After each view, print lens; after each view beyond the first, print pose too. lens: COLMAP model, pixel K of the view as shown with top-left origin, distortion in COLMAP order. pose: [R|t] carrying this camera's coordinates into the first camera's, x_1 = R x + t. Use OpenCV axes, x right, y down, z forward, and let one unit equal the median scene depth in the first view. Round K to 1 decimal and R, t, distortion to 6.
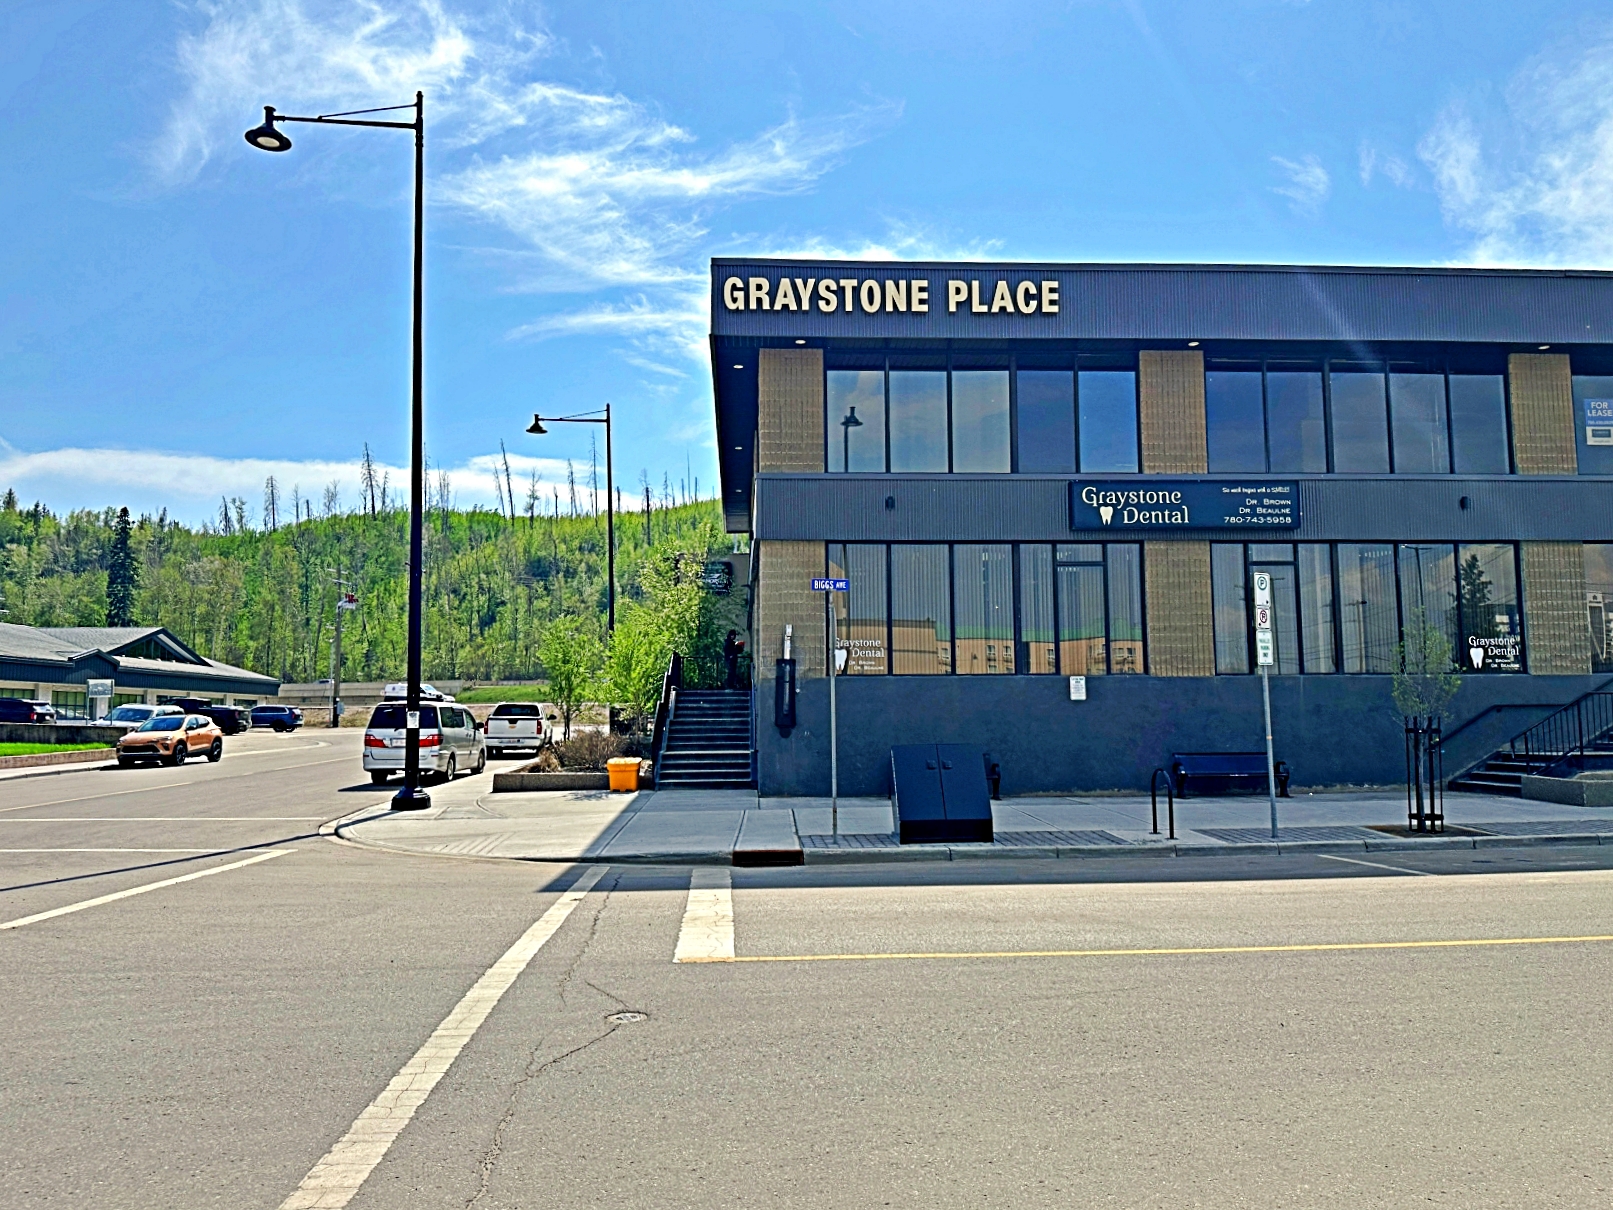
lens RADIAL K [[1143.4, 0, 811.1], [0, 1143.4, 616.6], [0, 0, 1]] dist [0.147736, -0.219993]
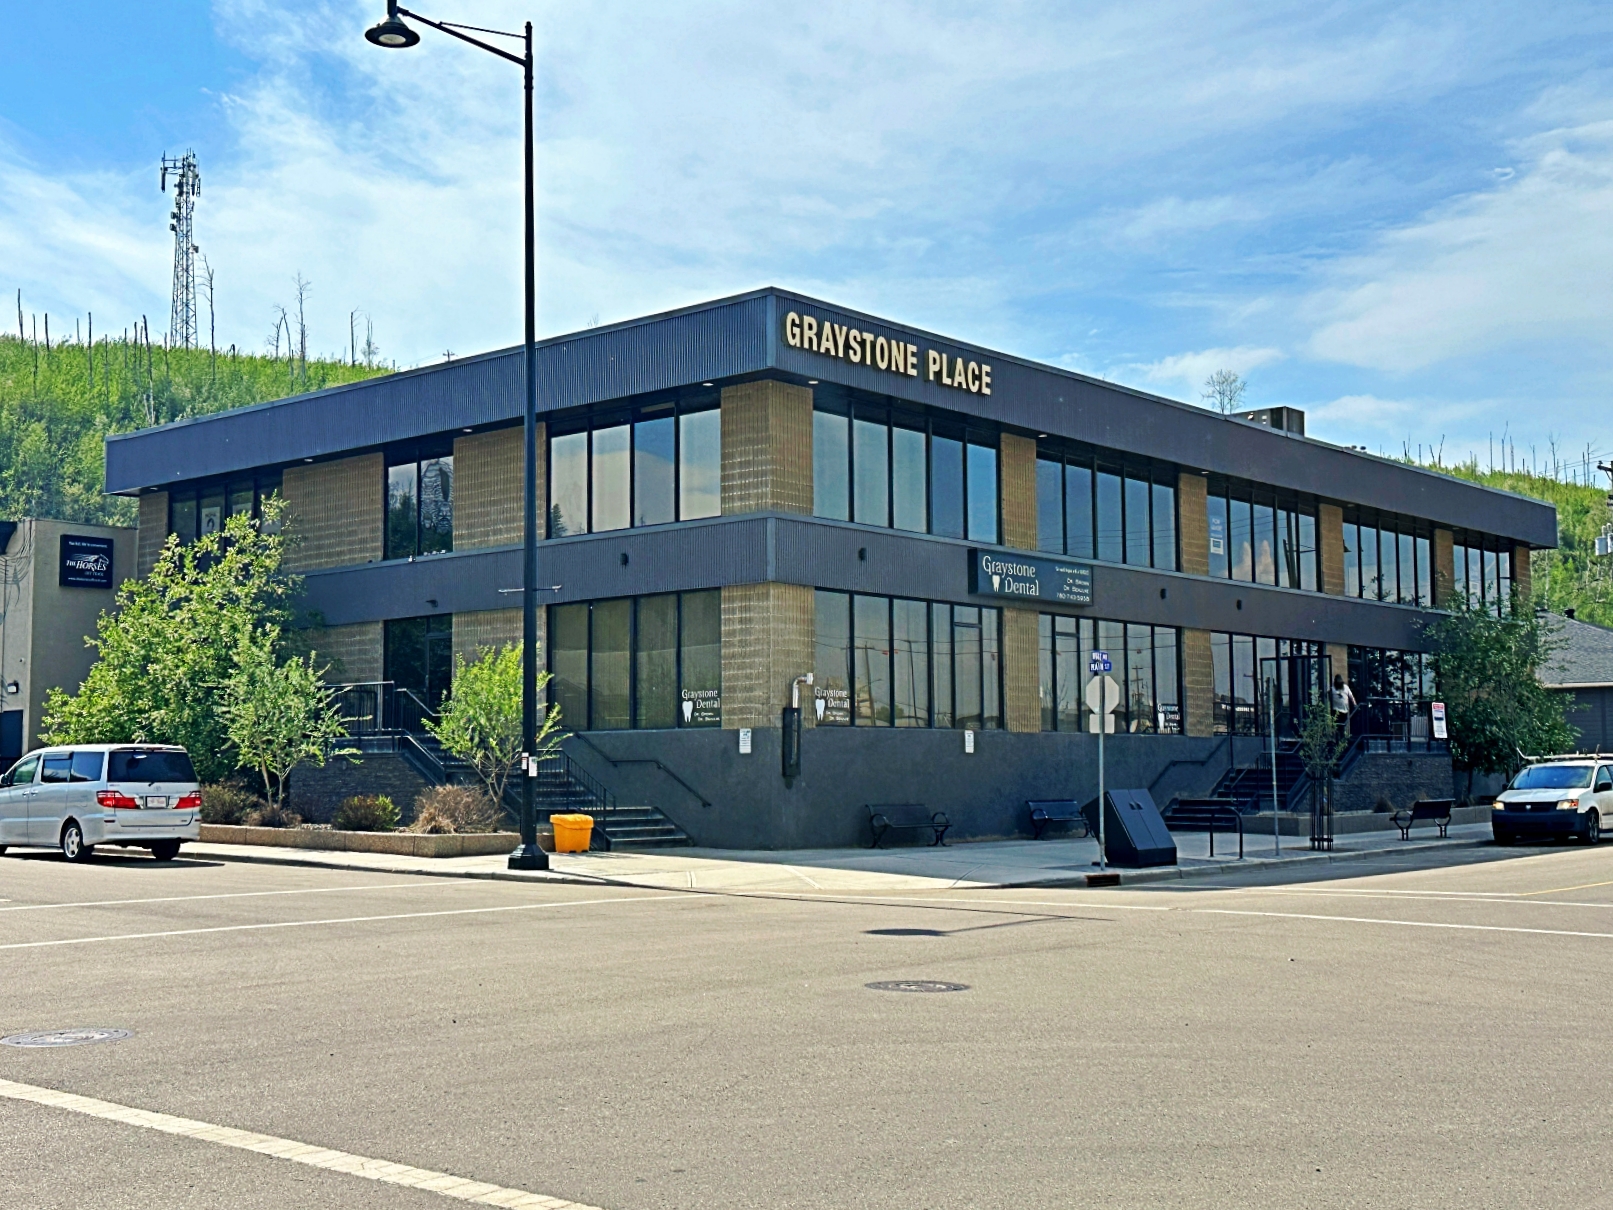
lens RADIAL K [[1866.7, 0, 806.5], [0, 1866.7, 605.0], [0, 0, 1]] dist [0.174097, -0.412029]
pose [[0.700278, 0.067801, 0.710643, -1.137489], [-0.063219, 0.997458, -0.032869, 0.002045], [-0.711065, -0.021909, 0.702785, -0.114195]]
